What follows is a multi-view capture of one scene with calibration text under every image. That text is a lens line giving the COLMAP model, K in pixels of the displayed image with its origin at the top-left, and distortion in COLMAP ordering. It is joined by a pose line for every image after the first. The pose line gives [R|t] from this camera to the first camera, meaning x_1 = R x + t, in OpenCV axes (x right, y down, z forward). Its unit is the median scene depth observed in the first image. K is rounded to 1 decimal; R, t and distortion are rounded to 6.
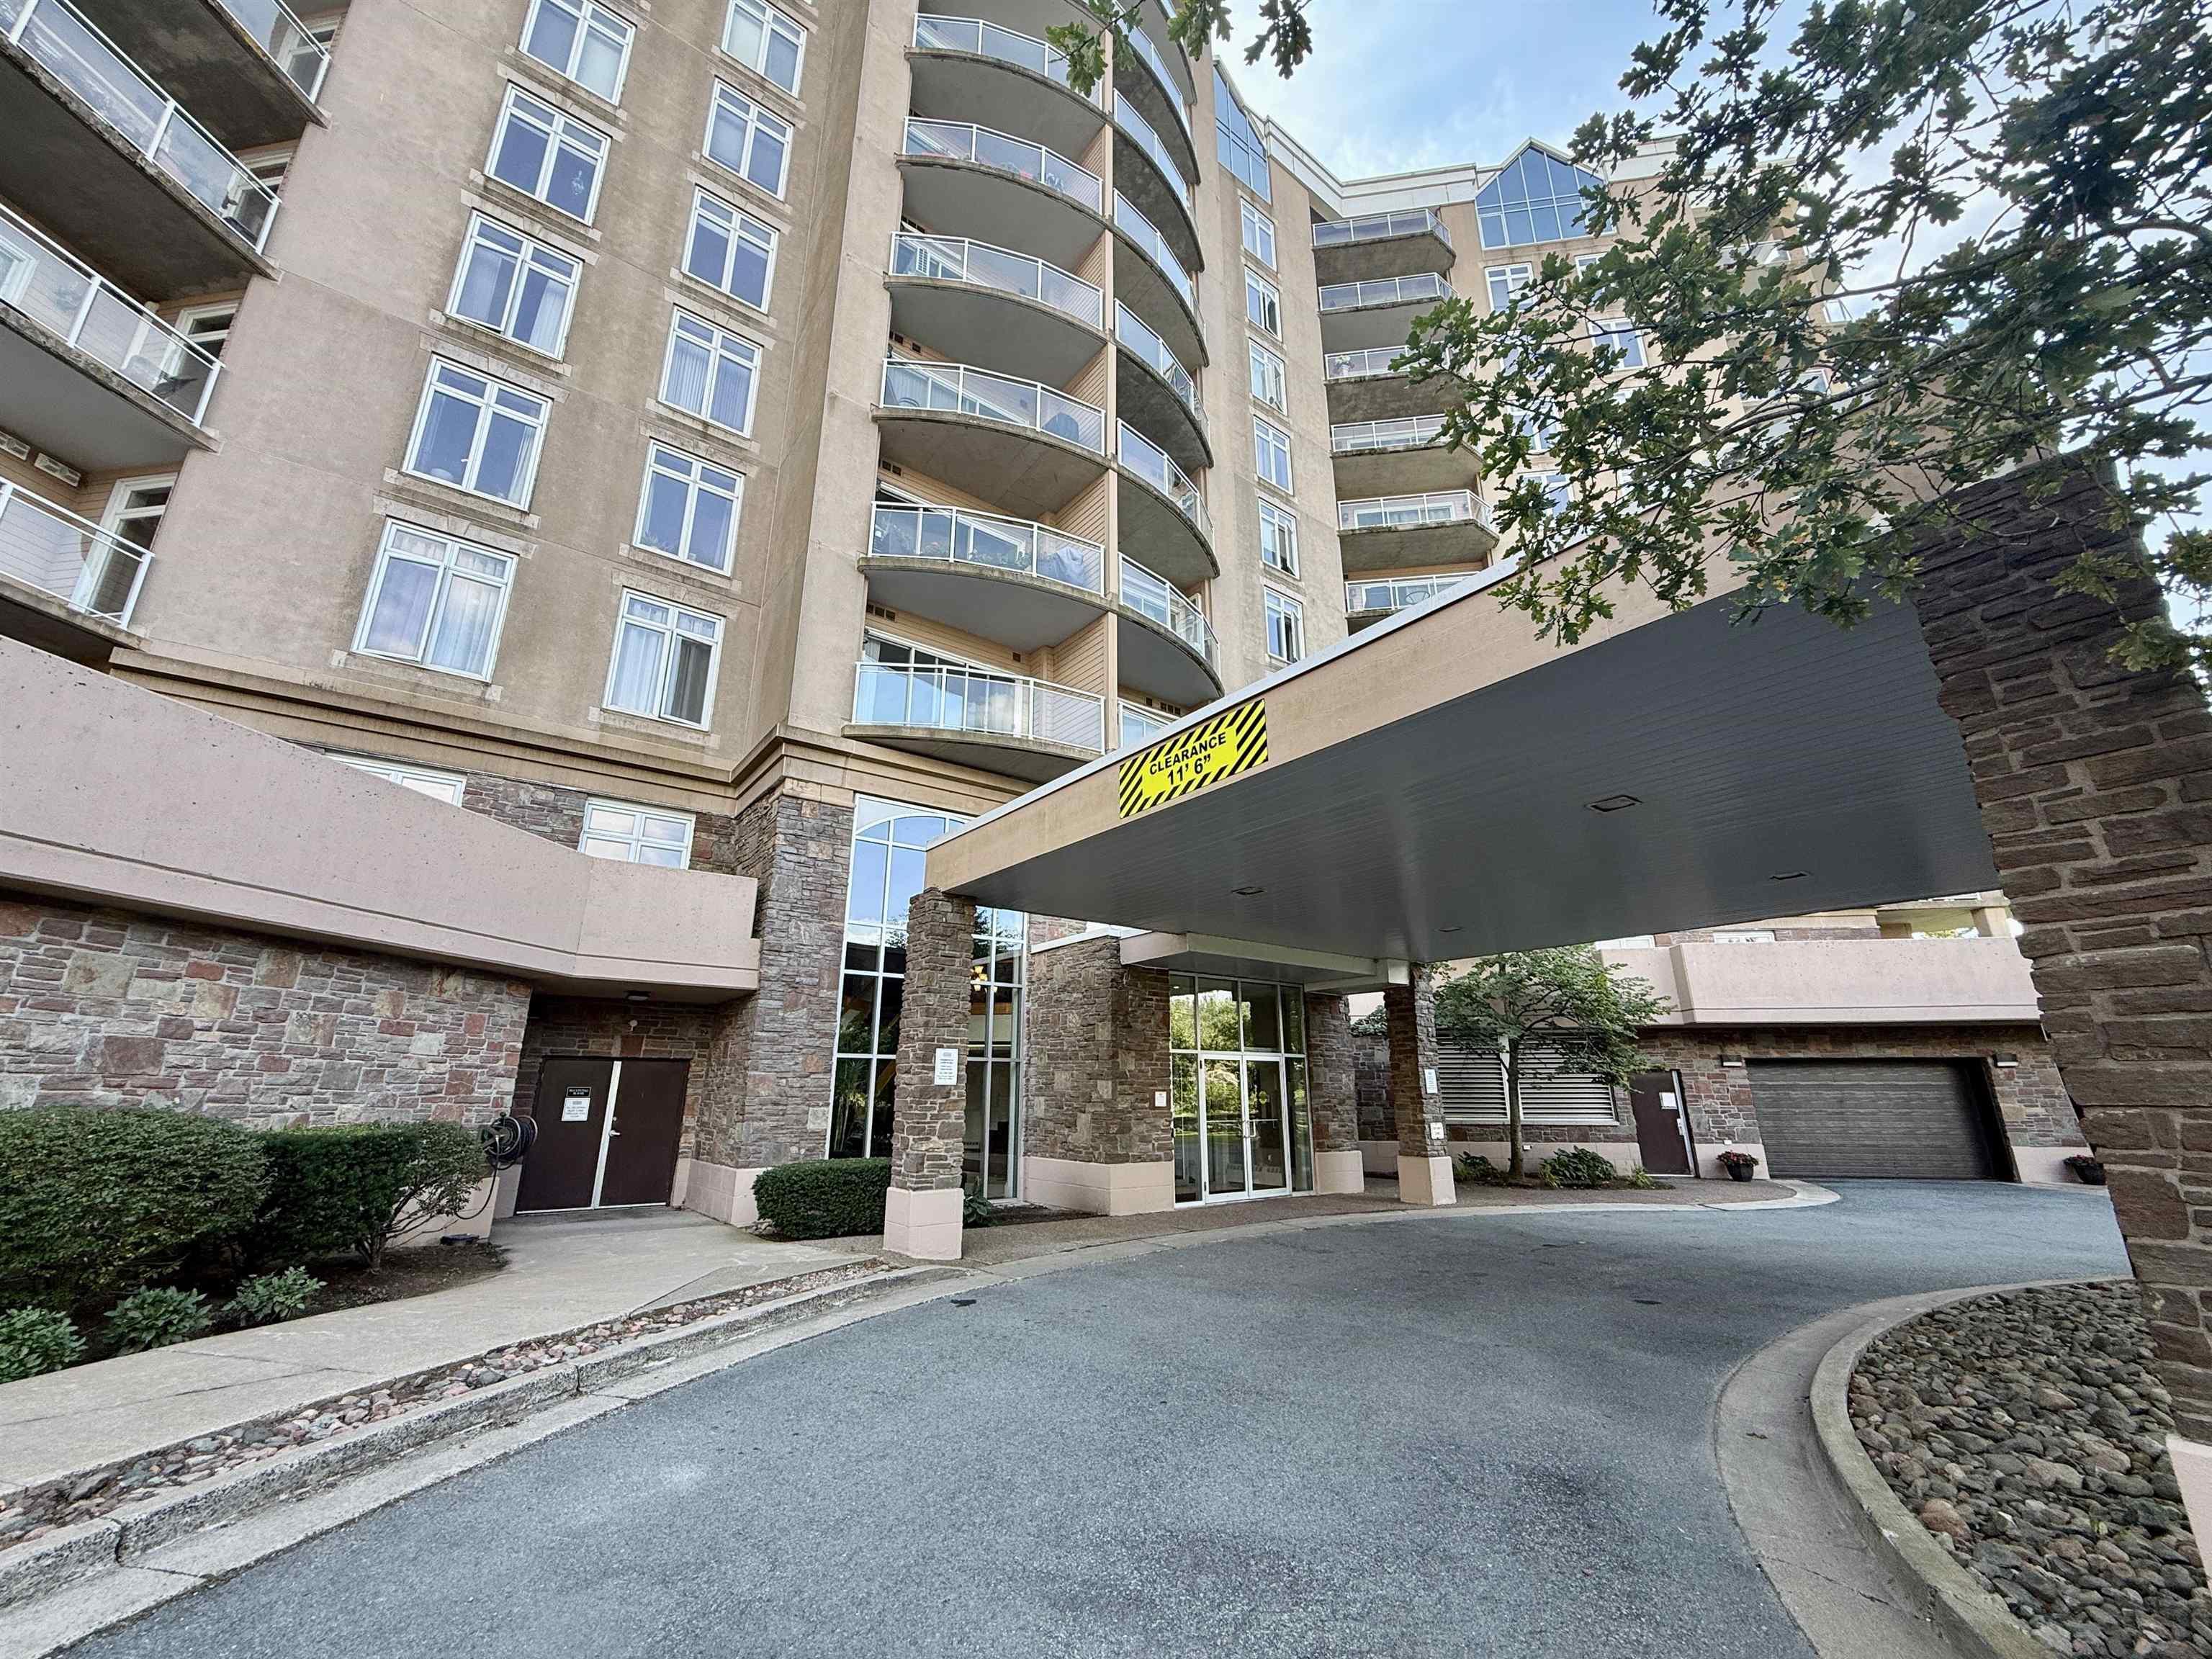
lens RADIAL K [[877.6, 0, 1106.0], [0, 877.6, 829.5], [0, 0, 1]] dist [-0.001291, -0.000496]
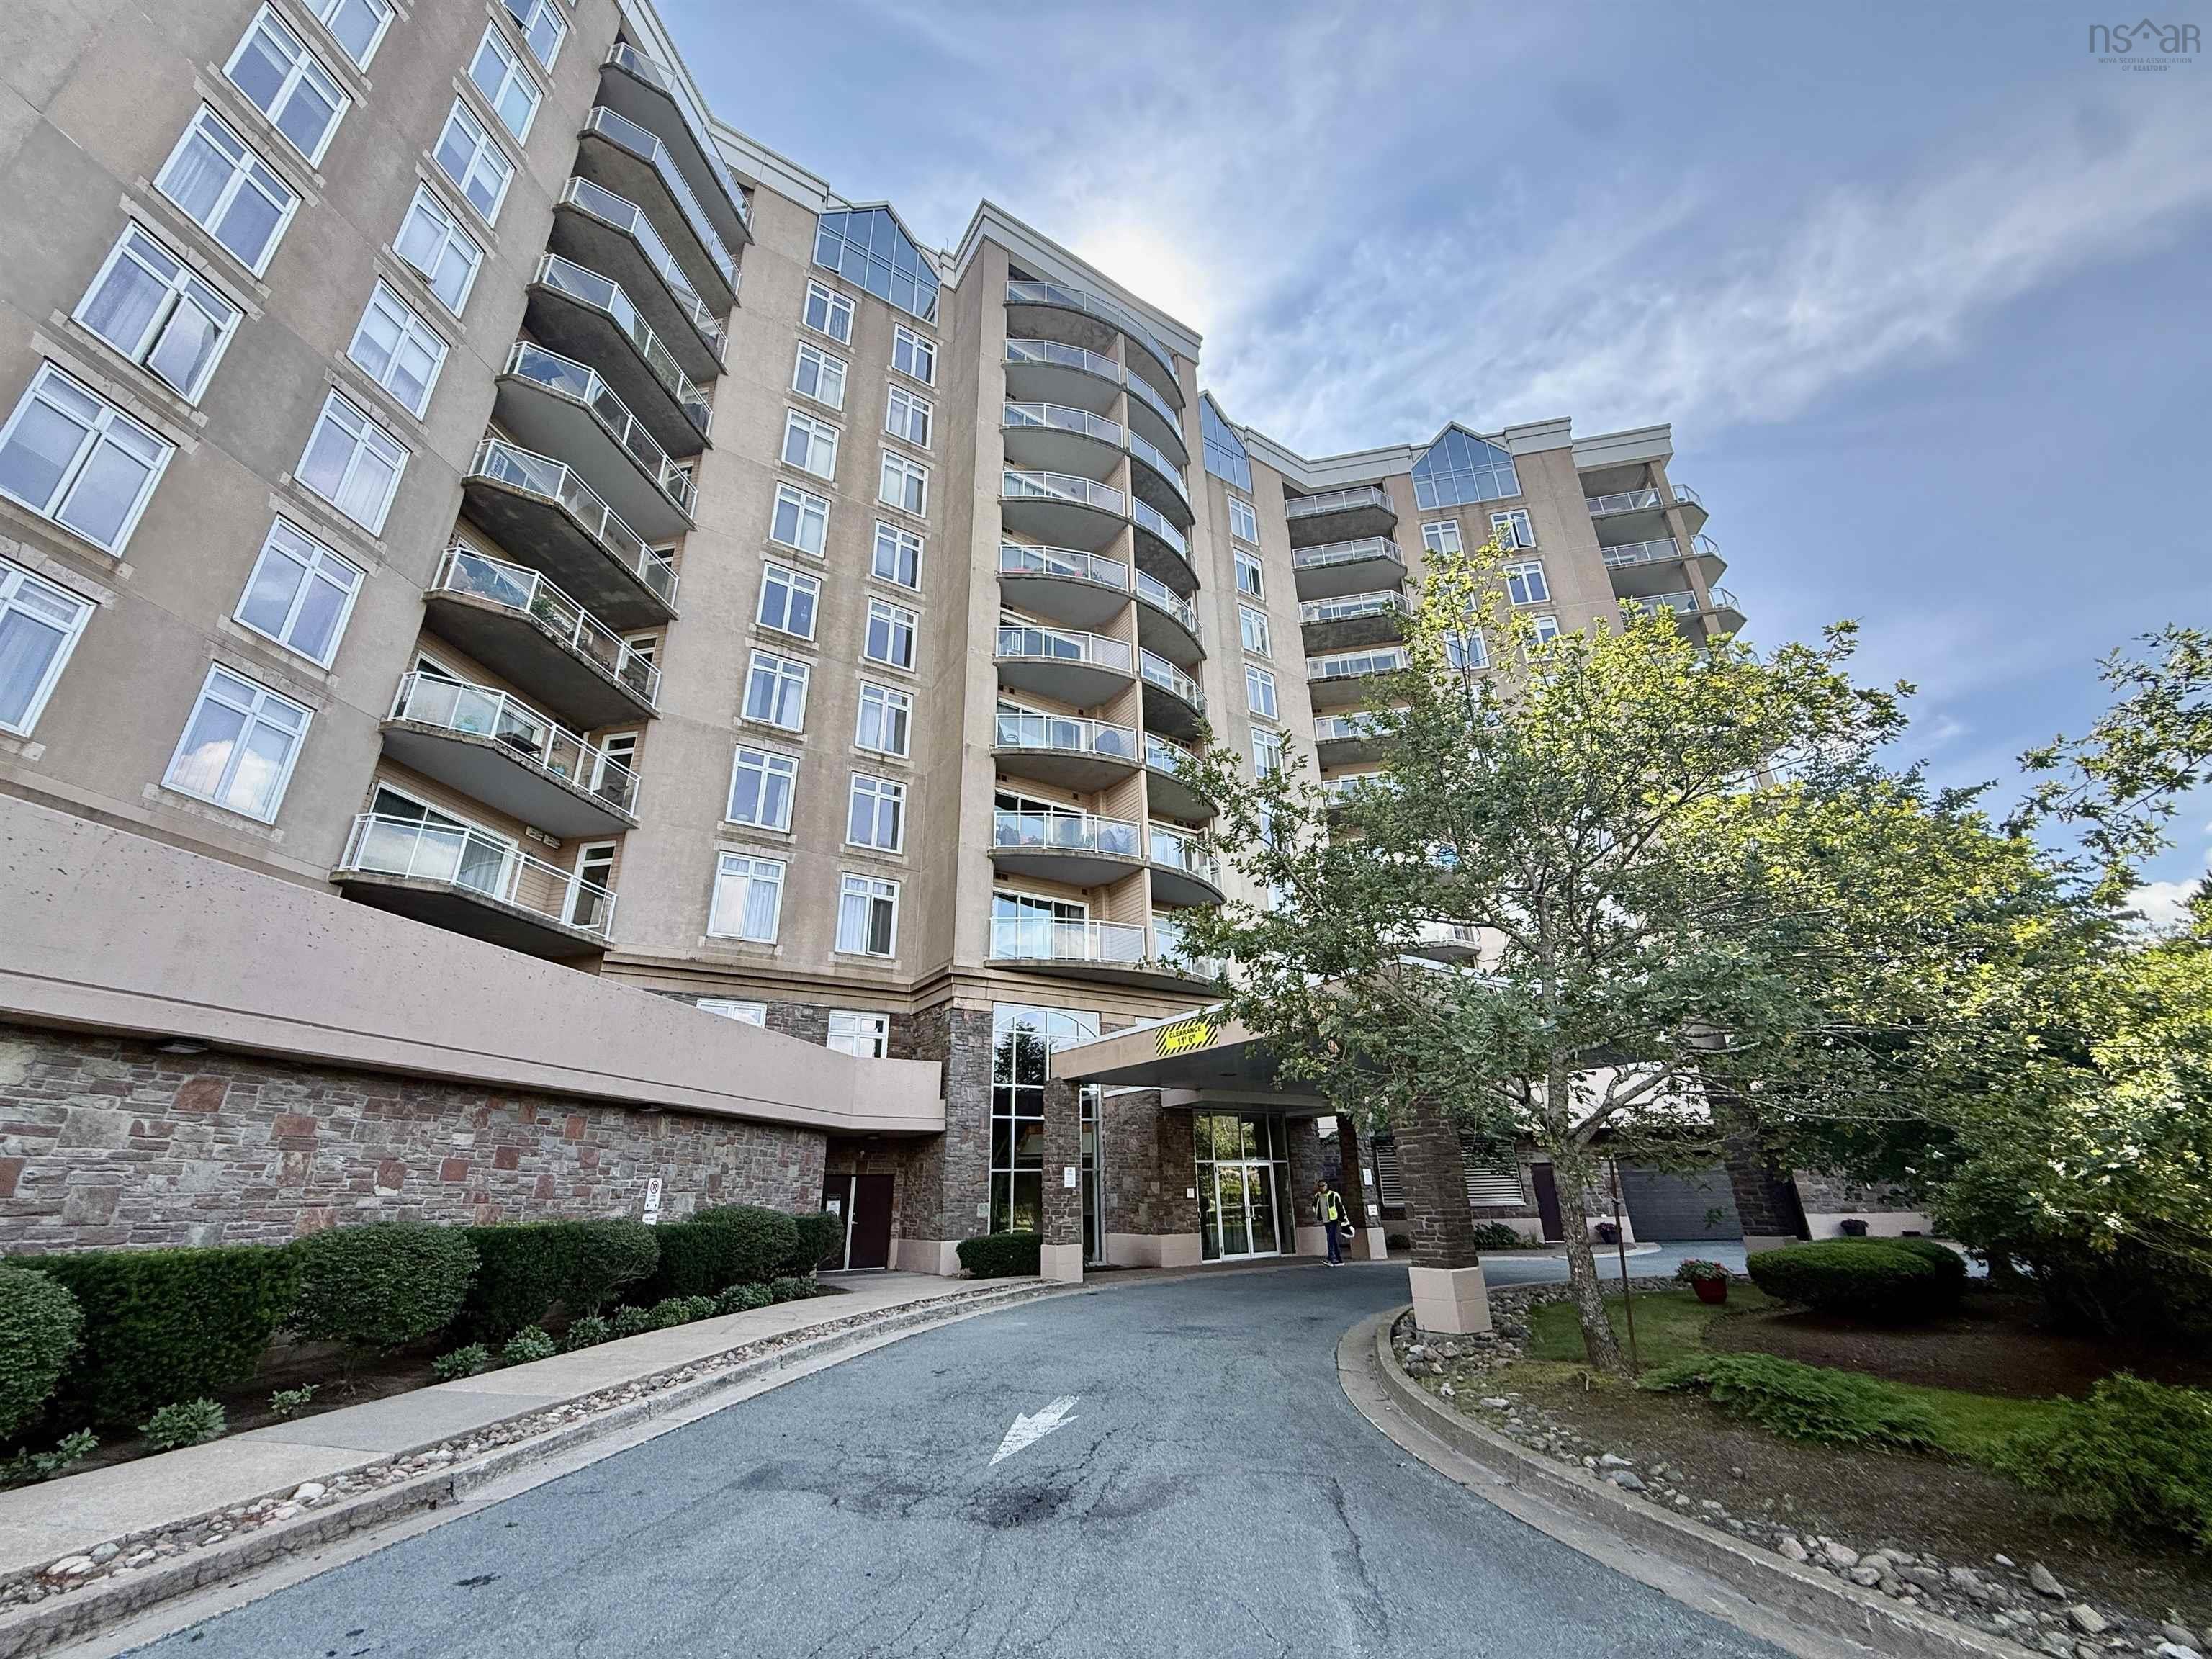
lens RADIAL K [[877.6, 0, 1106.0], [0, 877.6, 829.5], [0, 0, 1]] dist [-0.001291, -0.000496]
pose [[0.998306, -0.041647, -0.040625, 0.001030], [0.037340, 0.994129, -0.101550, -0.183102], [0.044615, 0.099861, 0.994001, -0.622787]]
